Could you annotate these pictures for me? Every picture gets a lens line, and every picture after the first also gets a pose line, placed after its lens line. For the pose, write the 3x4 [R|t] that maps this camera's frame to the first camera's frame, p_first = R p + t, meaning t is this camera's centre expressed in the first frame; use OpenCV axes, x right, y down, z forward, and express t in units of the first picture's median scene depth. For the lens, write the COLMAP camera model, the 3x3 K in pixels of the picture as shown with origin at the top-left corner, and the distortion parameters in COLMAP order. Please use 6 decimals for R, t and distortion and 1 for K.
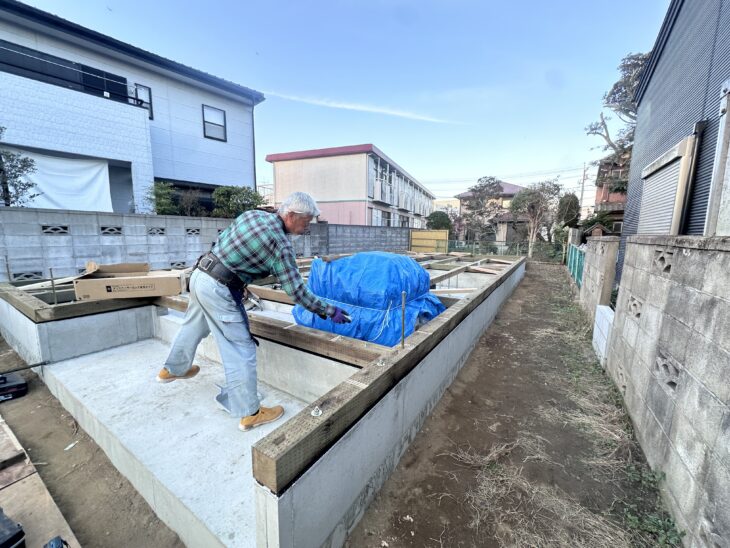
lens RADIAL K [[291.2, 0, 365.5], [0, 291.2, 276.8], [0, 0, 1]] dist [-0.002416, 0.000598]
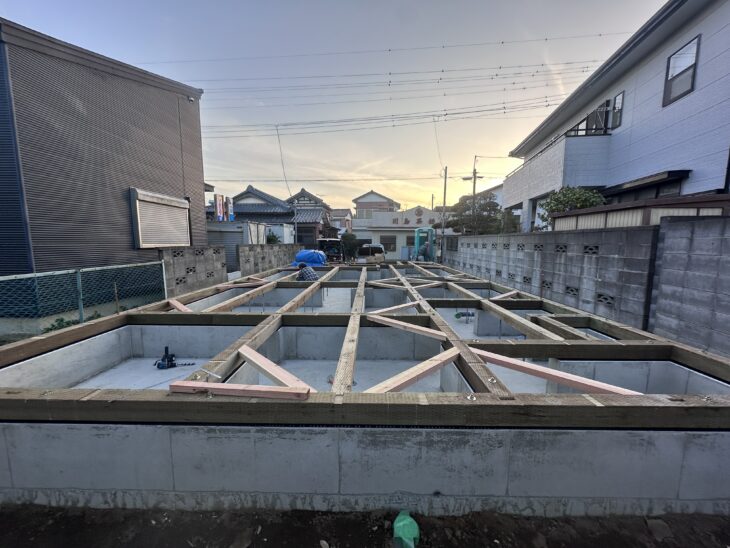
lens RADIAL K [[291.2, 0, 365.7], [0, 291.2, 276.6], [0, 0, 1]] dist [-0.002416, 0.000598]
pose [[-0.850609, 0.046160, -0.523769, 0.374080], [-0.091864, 0.967771, 0.234479, -0.186591], [0.517712, 0.247566, -0.818954, 1.217015]]
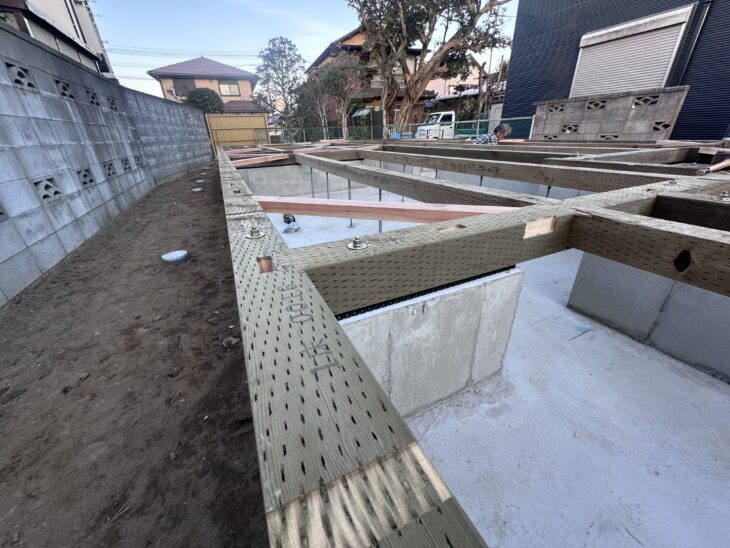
lens RADIAL K [[291.2, 0, 363.9], [0, 291.2, 275.1], [0, 0, 1]] dist [-0.002416, 0.000598]
pose [[0.542245, -0.399409, 0.739218, -0.405163], [0.161938, 0.912975, 0.374504, -0.028471], [-0.824467, -0.083366, 0.559736, 0.466158]]
